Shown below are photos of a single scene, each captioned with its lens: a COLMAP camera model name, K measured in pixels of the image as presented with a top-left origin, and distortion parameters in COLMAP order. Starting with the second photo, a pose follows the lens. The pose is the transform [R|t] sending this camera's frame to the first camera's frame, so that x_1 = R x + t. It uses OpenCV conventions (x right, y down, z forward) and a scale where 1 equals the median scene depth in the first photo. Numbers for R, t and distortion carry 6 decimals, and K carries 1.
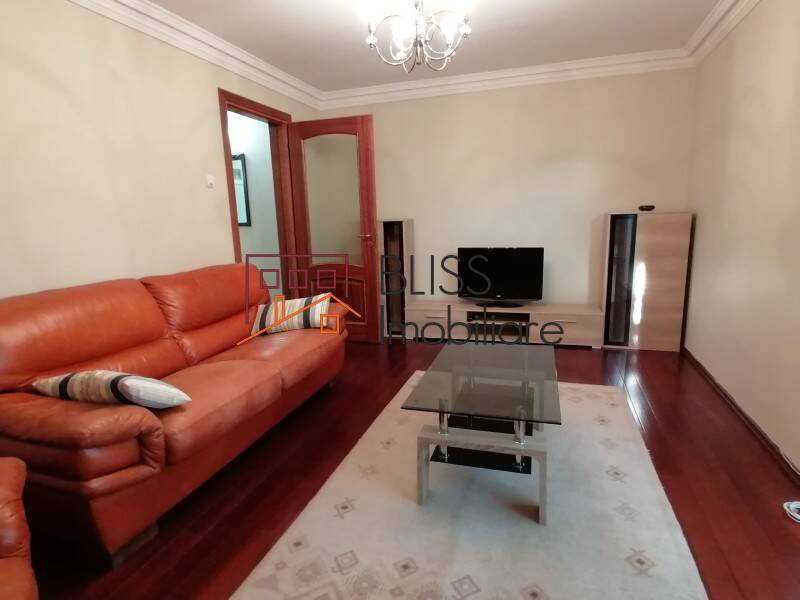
lens RADIAL K [[455.6, 0, 400.0], [0, 455.6, 300.0], [0, 0, 1]] dist [0.020922, -0.000131]
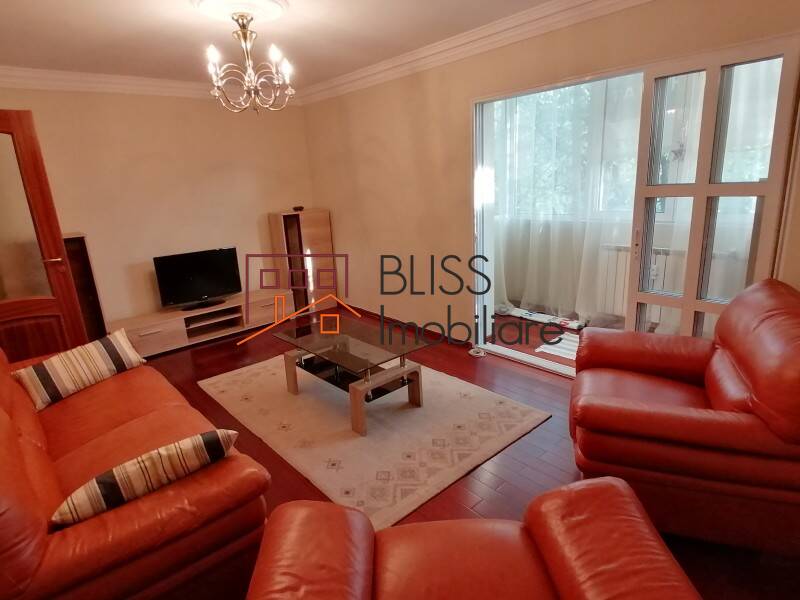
lens RADIAL K [[455.6, 0, 400.0], [0, 455.6, 300.0], [0, 0, 1]] dist [0.020922, -0.000131]
pose [[0.516909, -0.223571, 0.826330, -0.480907], [0.190216, 0.971159, 0.143767, -0.076137], [-0.834639, 0.082867, 0.544528, 0.040604]]
